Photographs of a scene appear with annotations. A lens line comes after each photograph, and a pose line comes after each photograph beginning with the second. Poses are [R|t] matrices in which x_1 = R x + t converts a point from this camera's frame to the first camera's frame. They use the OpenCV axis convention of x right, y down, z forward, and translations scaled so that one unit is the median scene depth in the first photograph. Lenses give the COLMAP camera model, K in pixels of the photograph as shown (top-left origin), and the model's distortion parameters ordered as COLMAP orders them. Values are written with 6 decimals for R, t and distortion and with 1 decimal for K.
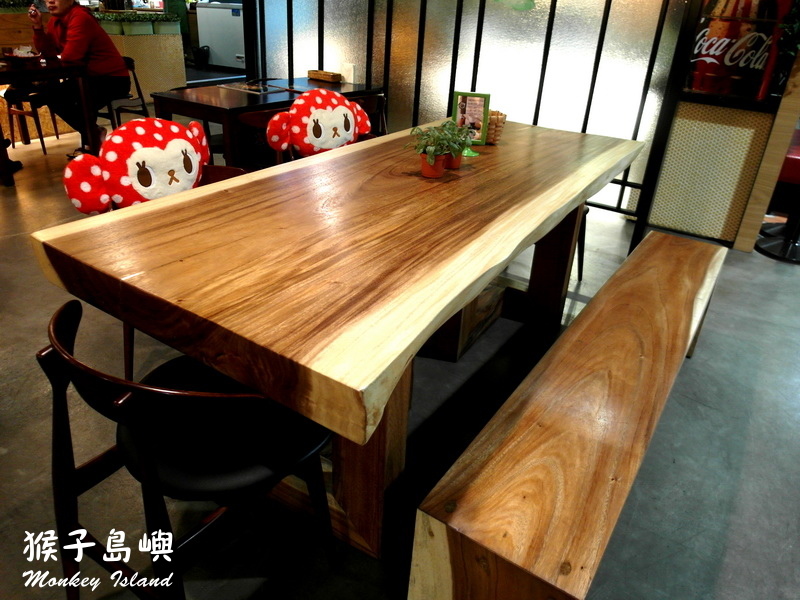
lens RADIAL K [[575.6, 0, 389.9], [0, 575.6, 304.4], [0, 0, 1]] dist [-0.053812, 0.002549]
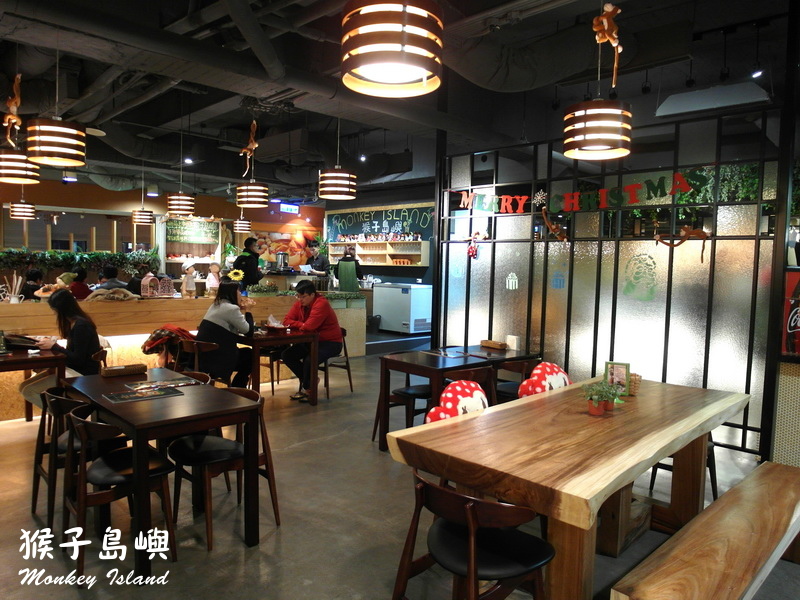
lens RADIAL K [[575.6, 0, 389.9], [0, 575.6, 304.4], [0, 0, 1]] dist [-0.053812, 0.002549]
pose [[0.976901, -0.012123, -0.213350, -0.136468], [-0.077979, 0.909320, -0.408726, 0.179994], [0.198958, 0.415922, 0.887370, -0.606819]]
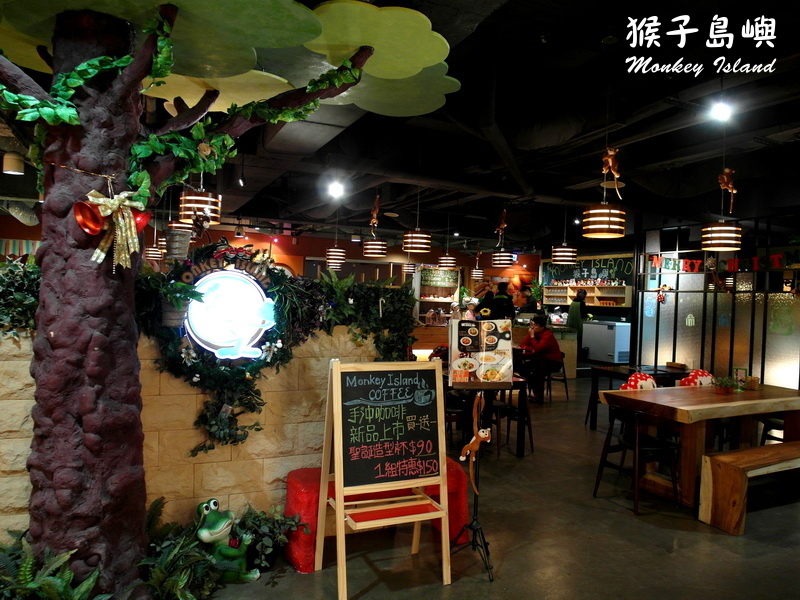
lens RADIAL K [[575.6, 0, 389.9], [0, 575.6, 304.4], [0, 0, 1]] dist [-0.053812, 0.002549]
pose [[0.848137, -0.013474, -0.529605, 0.168162], [-0.242368, 0.879058, -0.410505, 0.893478], [0.471085, 0.476524, 0.742296, -1.969136]]
